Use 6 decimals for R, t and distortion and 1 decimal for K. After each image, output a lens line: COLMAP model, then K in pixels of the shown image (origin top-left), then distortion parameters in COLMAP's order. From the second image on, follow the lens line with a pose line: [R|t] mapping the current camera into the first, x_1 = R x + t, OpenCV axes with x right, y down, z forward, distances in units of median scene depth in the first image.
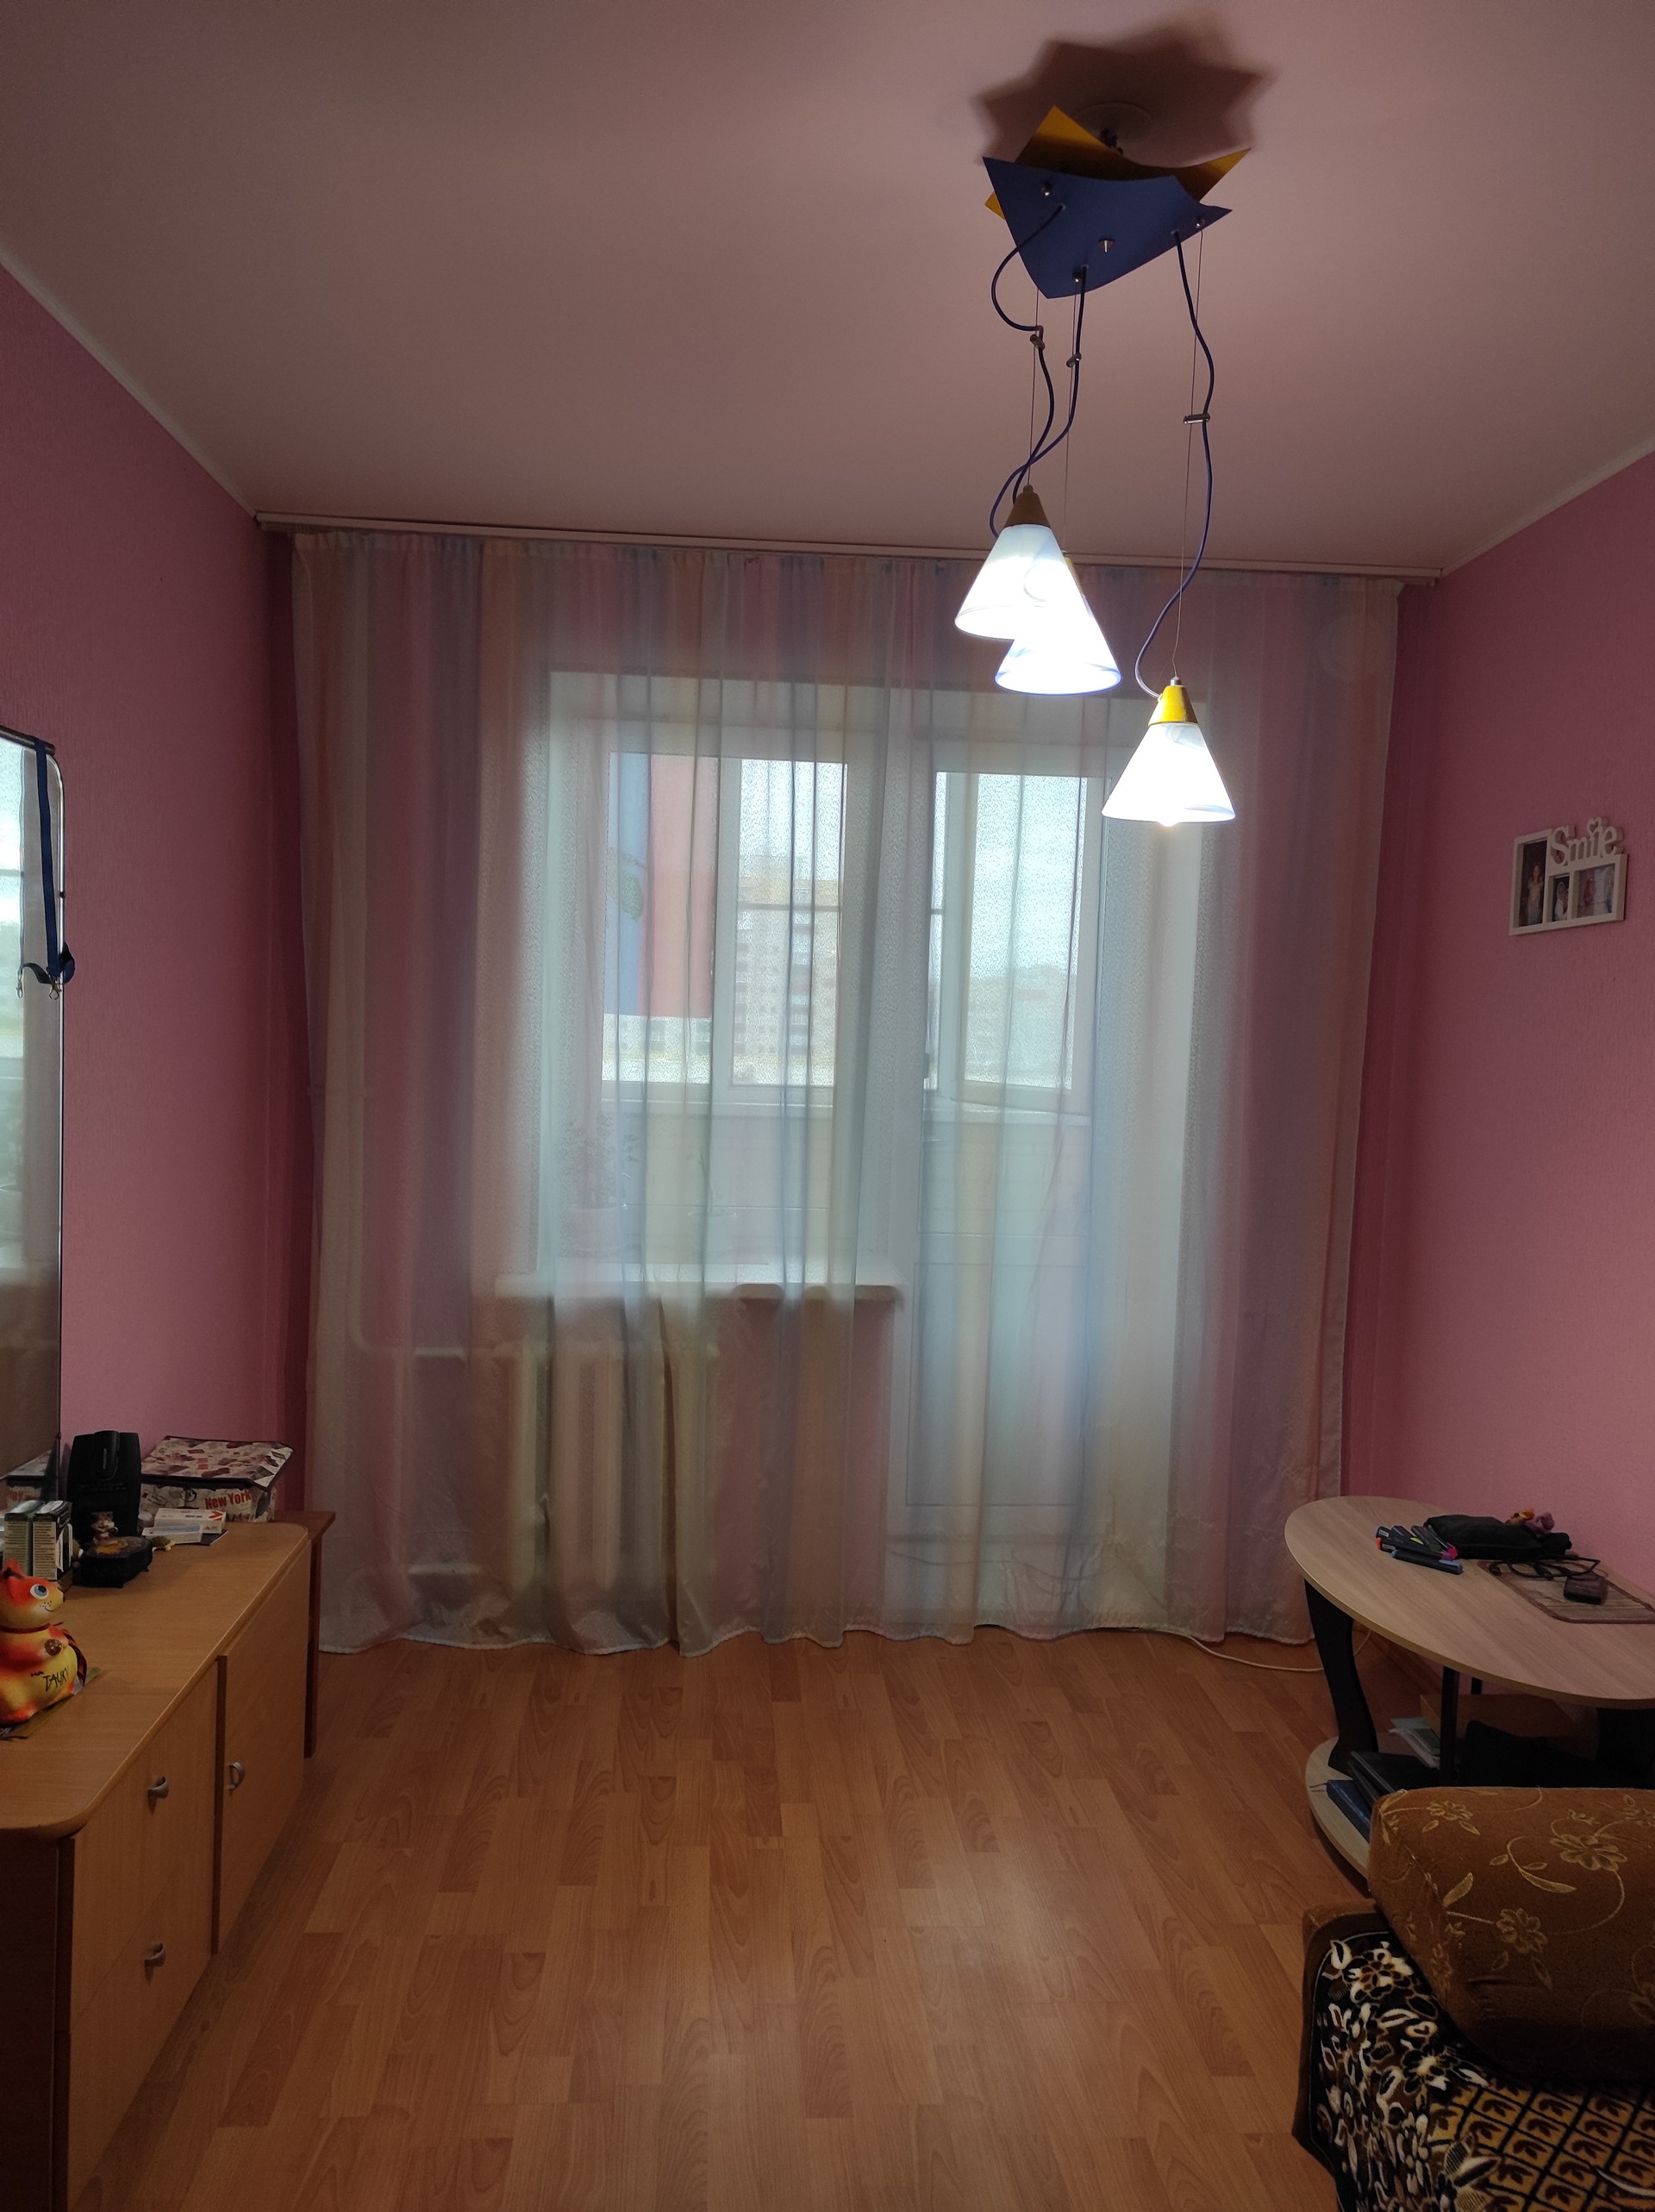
lens RADIAL K [[1610.1, 0, 817.9], [0, 1610.1, 1113.4], [0, 0, 1]] dist [0.045975, -0.028749]
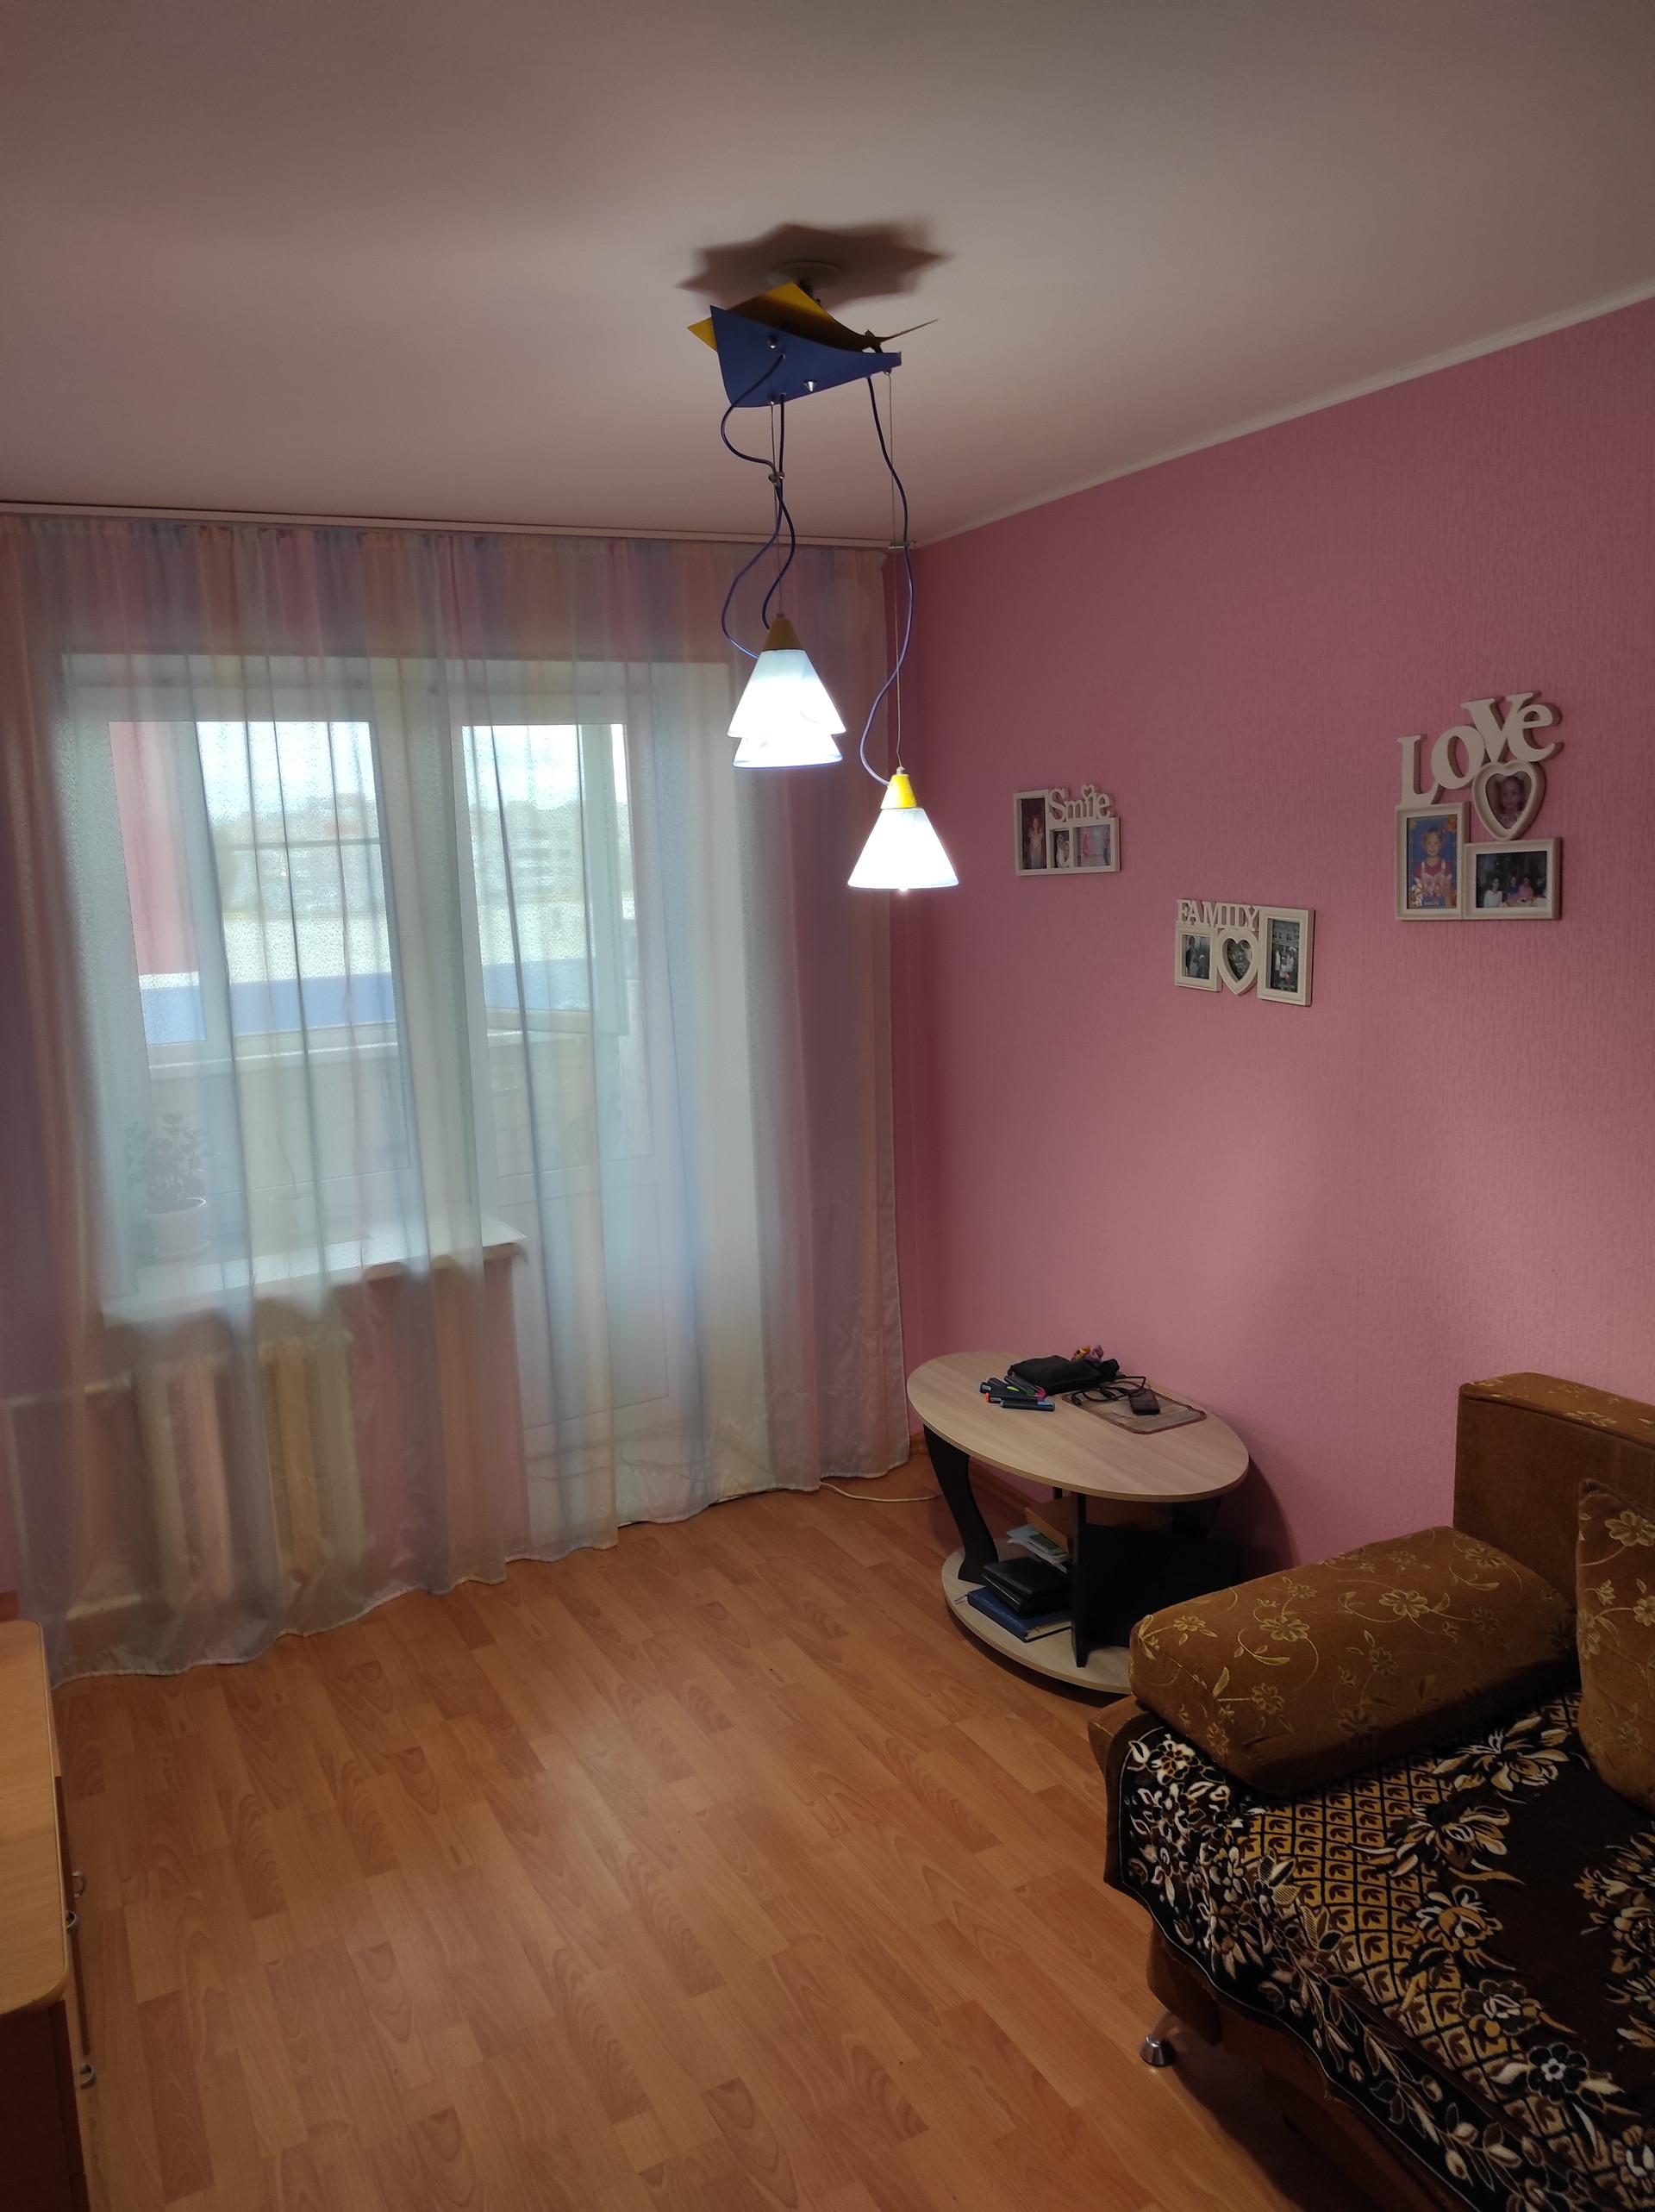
lens RADIAL K [[1599.4, 0, 825.2], [0, 1599.4, 1117.2], [0, 0, 1]] dist [0.056446, -0.062213]
pose [[0.913378, -0.140950, 0.381934, -0.199345], [0.099435, 0.986978, 0.126442, -0.109579], [-0.394782, -0.077511, 0.915499, -0.042492]]
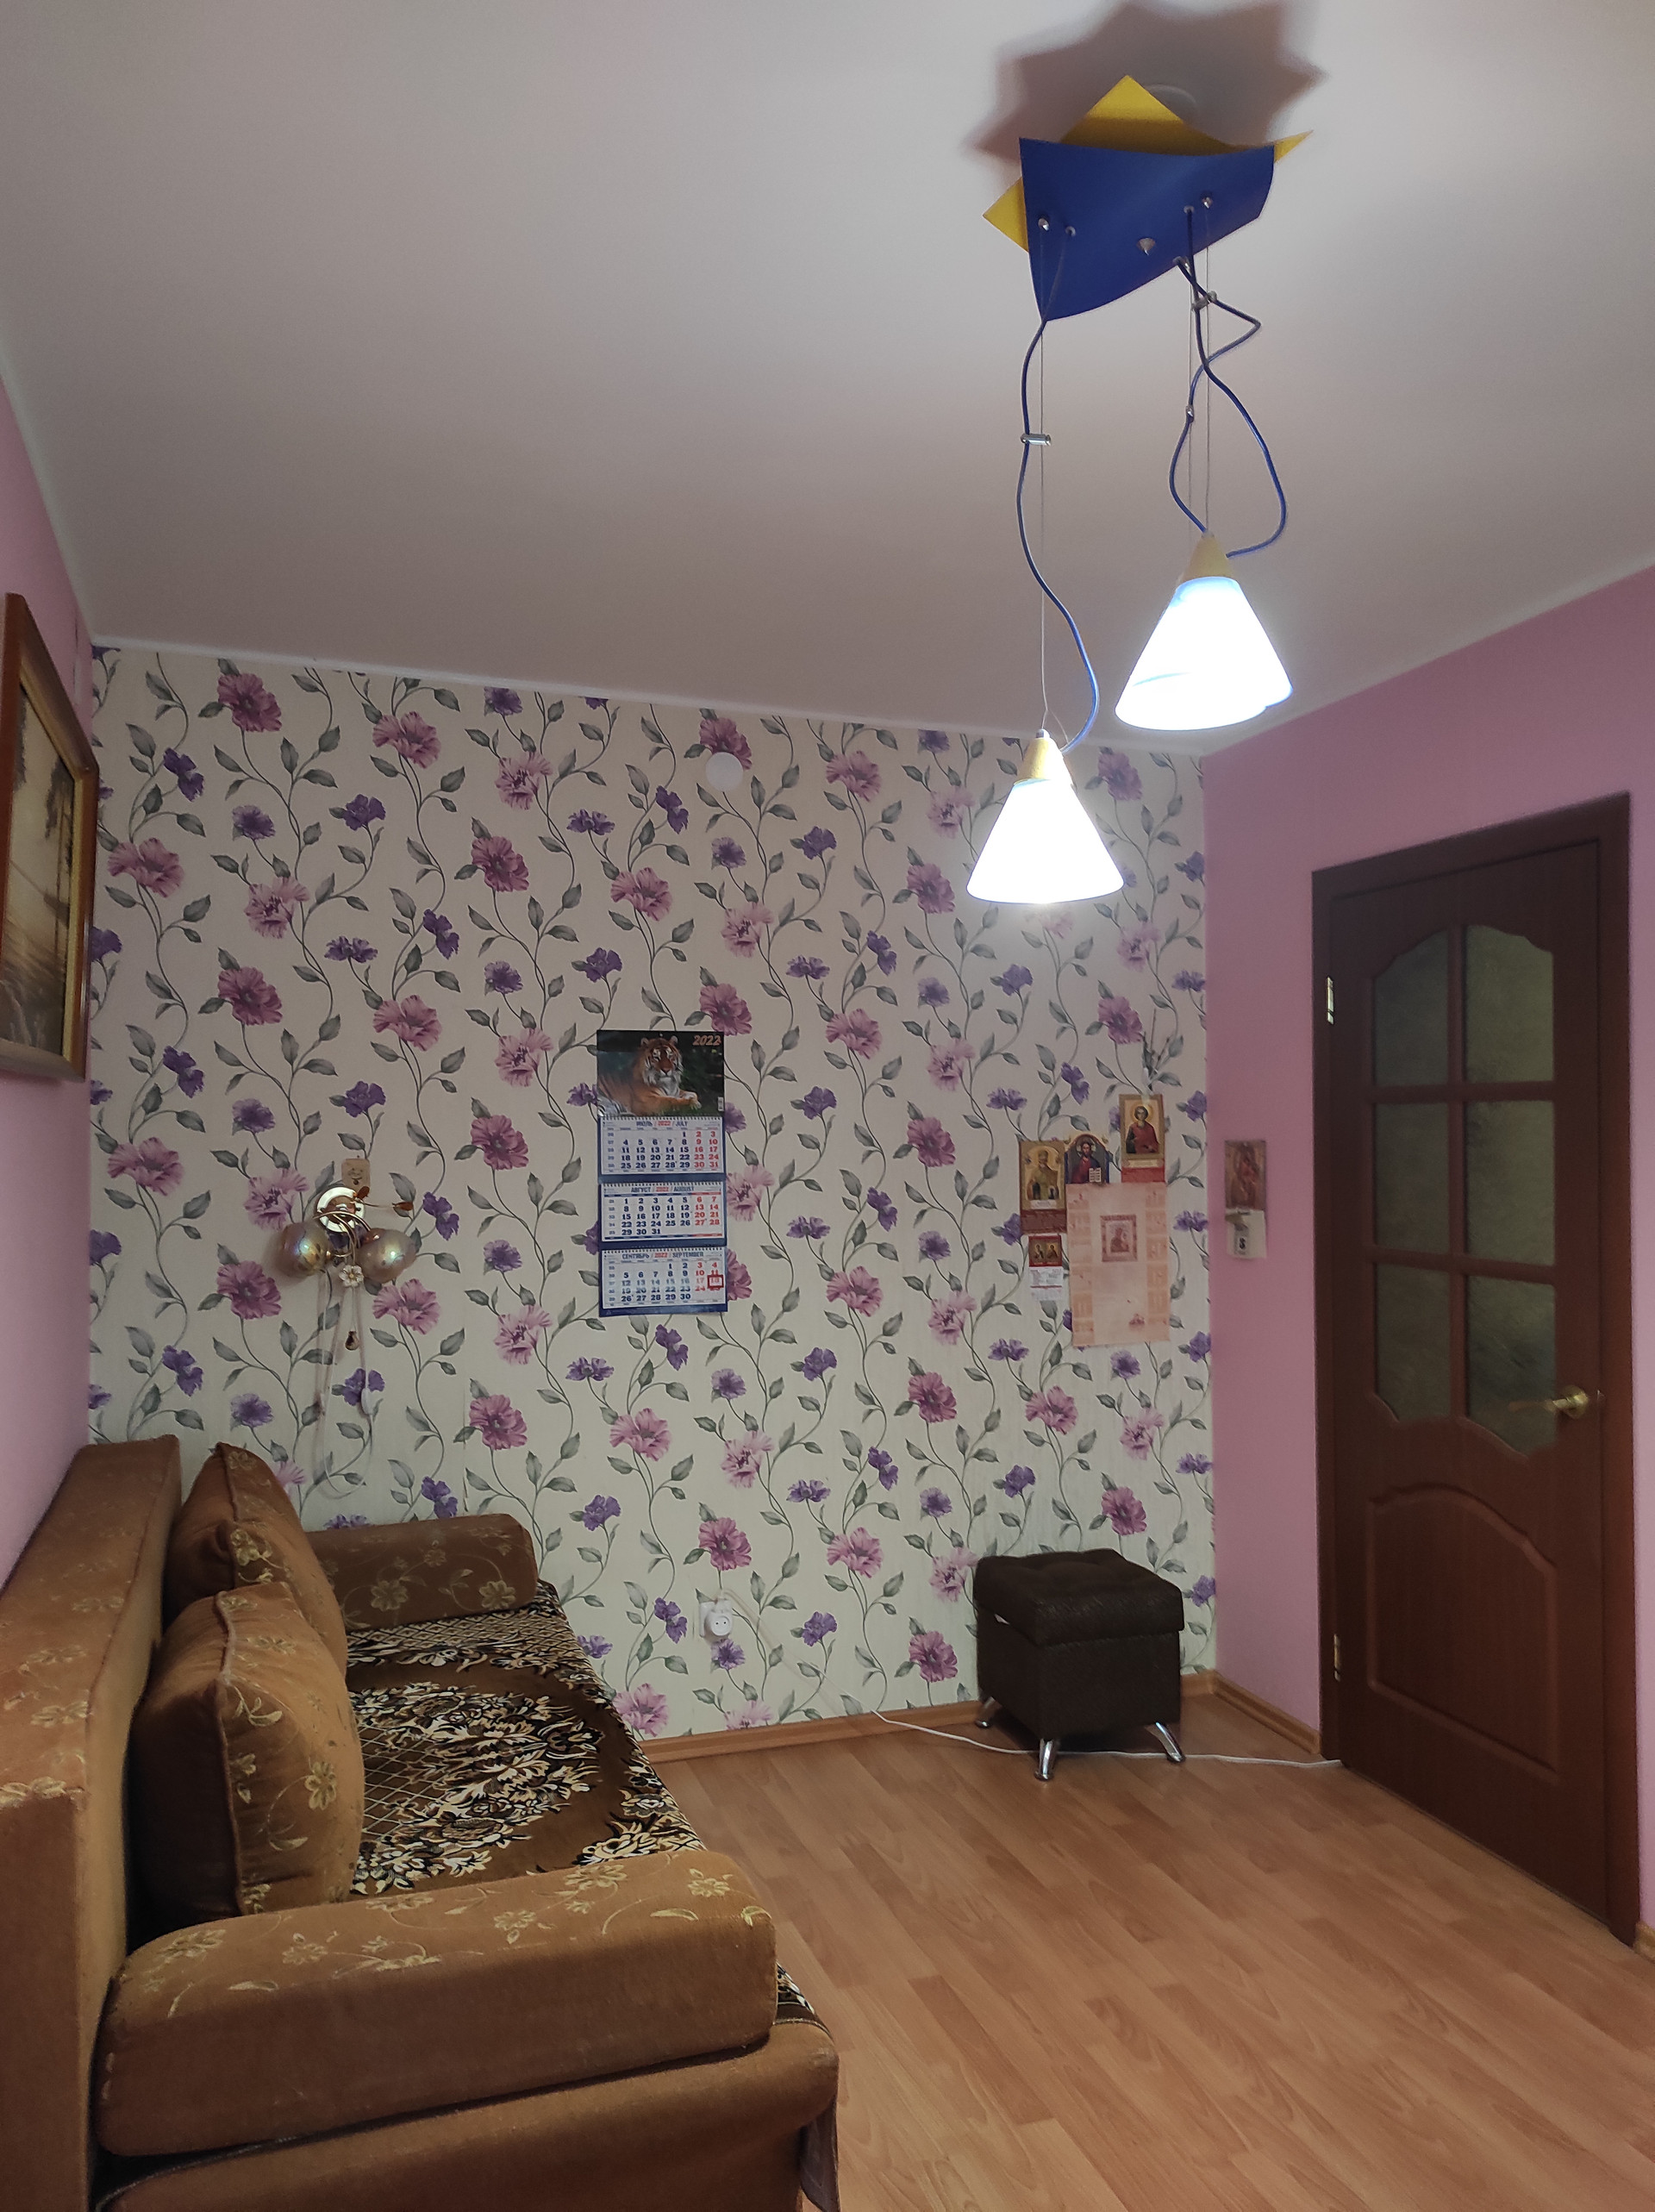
lens RADIAL K [[1622.2, 0, 811.2], [0, 1622.2, 1133.7], [0, 0, 1]] dist [0.052355, -0.054604]
pose [[-0.965041, -0.032941, -0.260019, 0.356518], [-0.045212, 0.998121, 0.041350, -0.049350], [0.258168, 0.051661, -0.964718, 1.160950]]
